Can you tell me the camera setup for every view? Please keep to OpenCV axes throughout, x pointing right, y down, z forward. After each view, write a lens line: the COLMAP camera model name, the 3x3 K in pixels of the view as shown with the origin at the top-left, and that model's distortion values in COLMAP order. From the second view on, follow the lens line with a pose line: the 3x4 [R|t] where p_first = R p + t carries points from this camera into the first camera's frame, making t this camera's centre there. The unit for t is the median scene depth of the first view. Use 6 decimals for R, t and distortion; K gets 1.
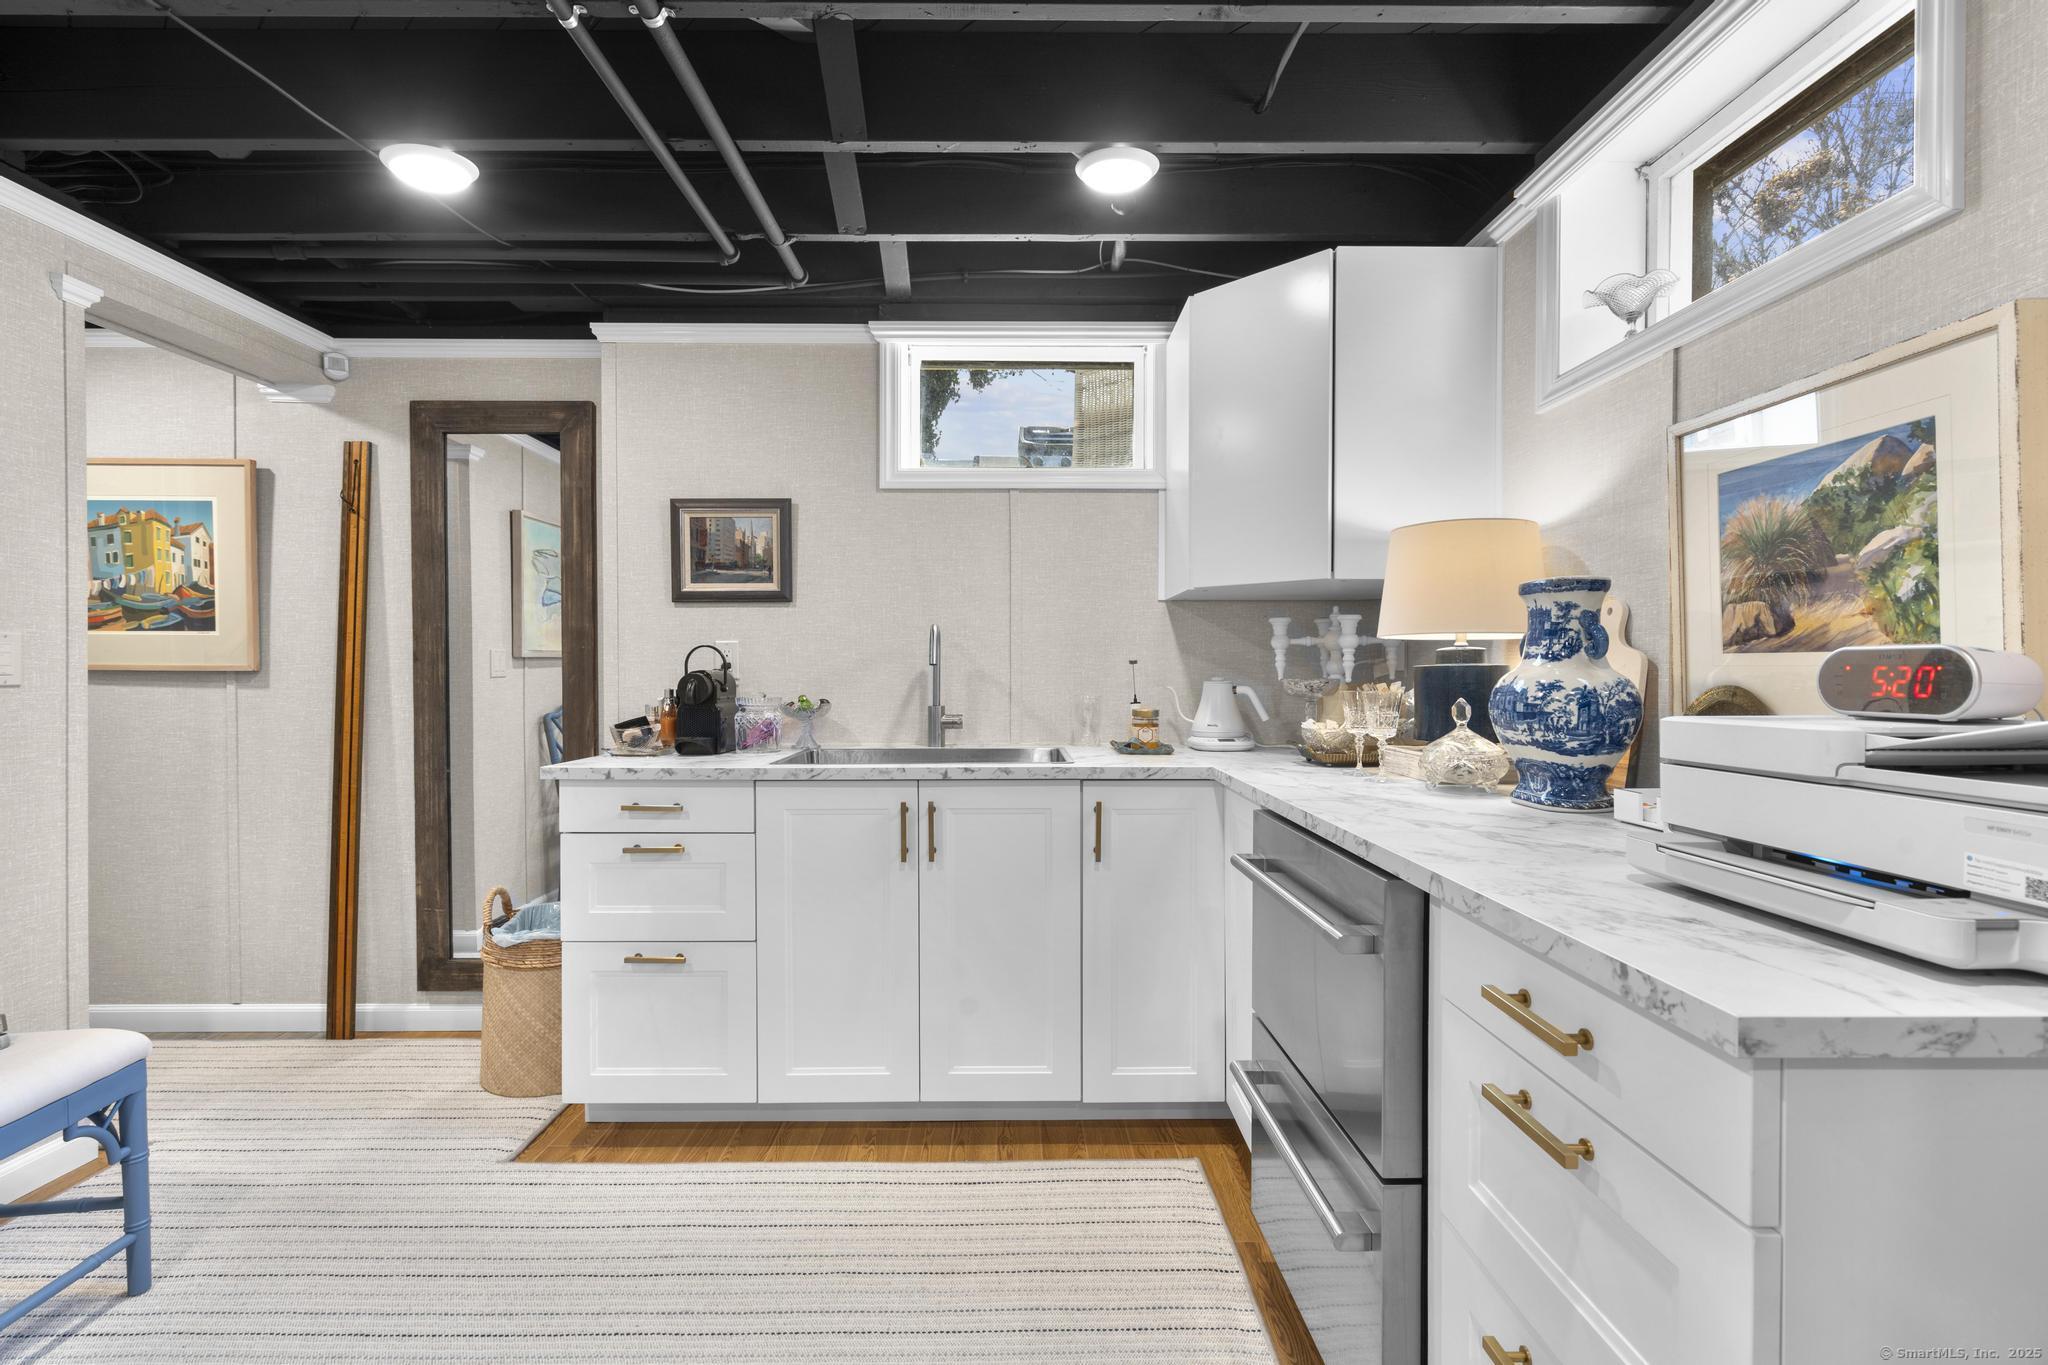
lens RADIAL K [[946.8, 0, 1019.4], [0, 946.8, 686.8], [0, 0, 1]] dist [-0.000253, 0.000267]
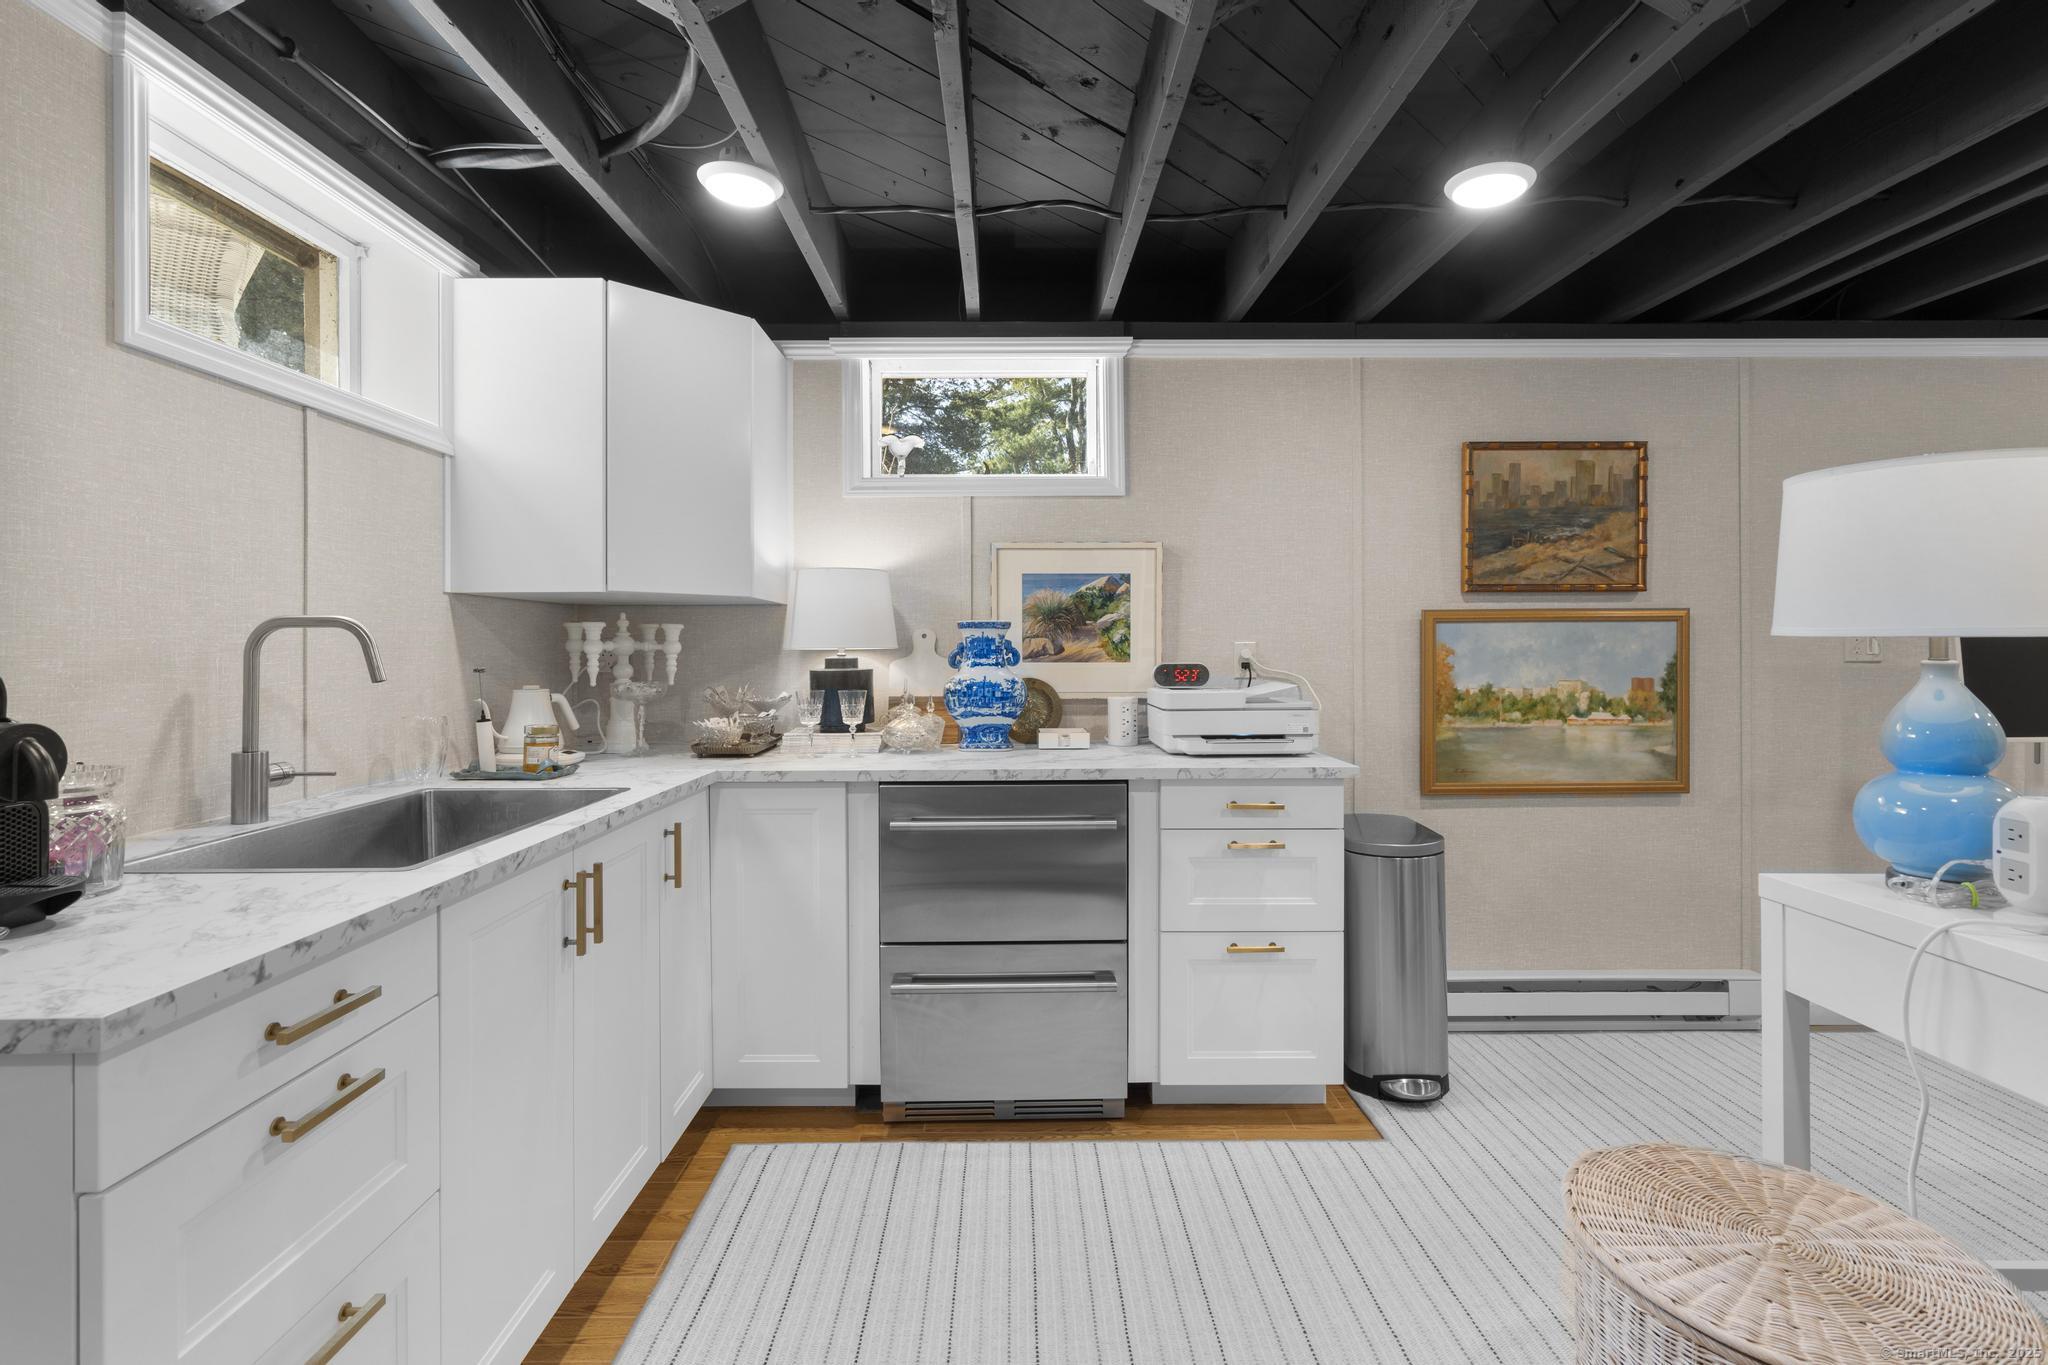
lens RADIAL K [[954.2, 0, 1020.8], [0, 954.2, 652.9], [0, 0, 1]] dist [-0.002752, 0.000614]
pose [[-0.005314, -0.002513, 0.999983, -1.366300], [0.022389, 0.999746, 0.002631, -0.064509], [-0.999735, 0.022403, -0.005256, 1.073333]]
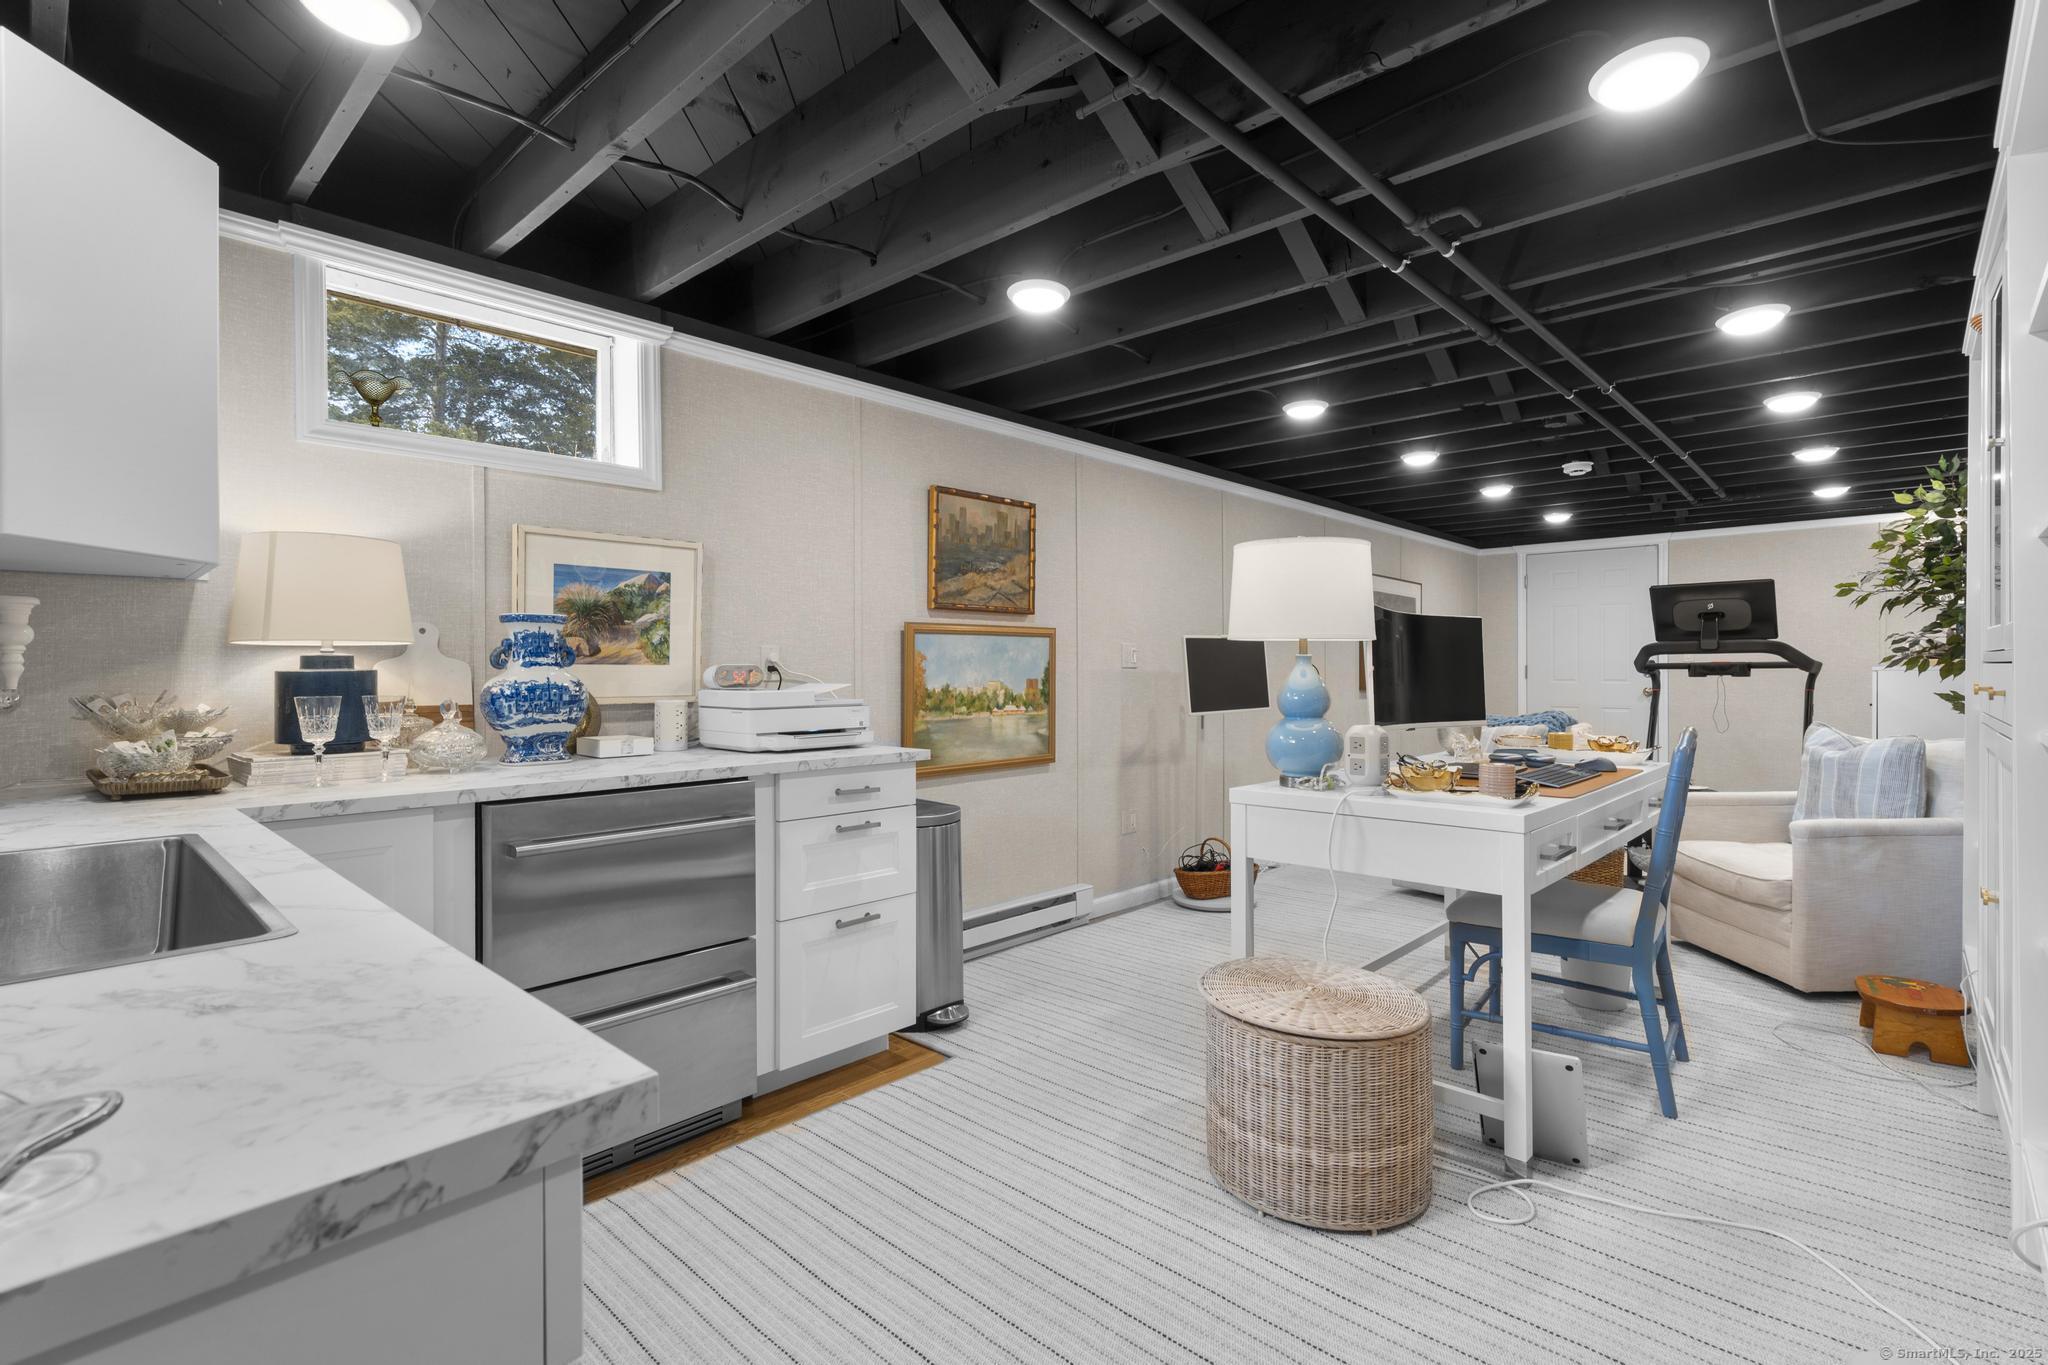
lens RADIAL K [[947.3, 0, 1023.2], [0, 947.3, 677.3], [0, 0, 1]] dist [-0.001479, 0.001431]
pose [[-0.725287, 0.000769, 0.688446, -1.184718], [0.018647, 0.999654, 0.018529, -0.028864], [-0.688194, 0.026276, -0.725051, 1.779884]]
